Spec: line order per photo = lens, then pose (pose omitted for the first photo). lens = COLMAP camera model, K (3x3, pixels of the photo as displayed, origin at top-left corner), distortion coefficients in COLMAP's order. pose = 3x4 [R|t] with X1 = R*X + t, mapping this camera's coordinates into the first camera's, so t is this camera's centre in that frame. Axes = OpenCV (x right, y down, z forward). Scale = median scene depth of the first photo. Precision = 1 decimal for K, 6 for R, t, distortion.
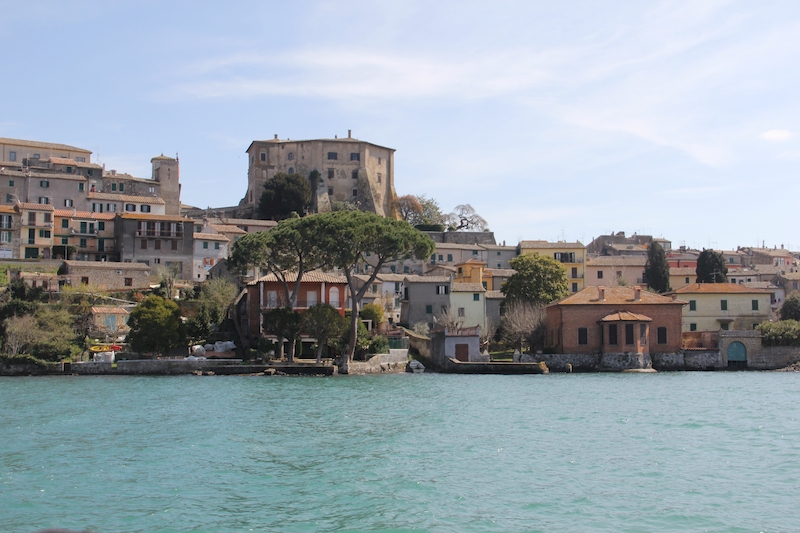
lens RADIAL K [[1148.0, 0, 400.0], [0, 1148.0, 266.5], [0, 0, 1]] dist [0.036621, 0.056953]
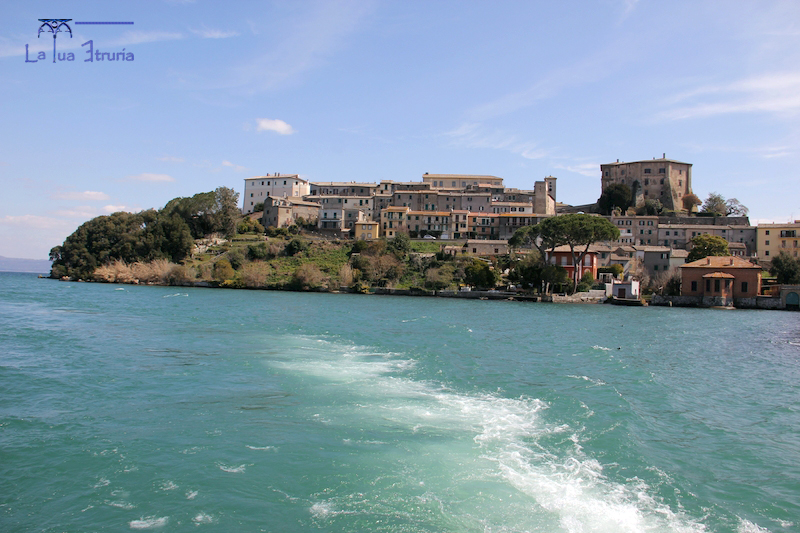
lens RADIAL K [[1451.0, 0, 400.0], [0, 1451.0, 266.5], [0, 0, 1]] dist [-0.709620, 0.107615]
pose [[0.647025, 0.019436, -0.762221, 1.397010], [0.022202, 0.998771, 0.044314, -0.066005], [0.762146, -0.045595, 0.645798, -0.627011]]
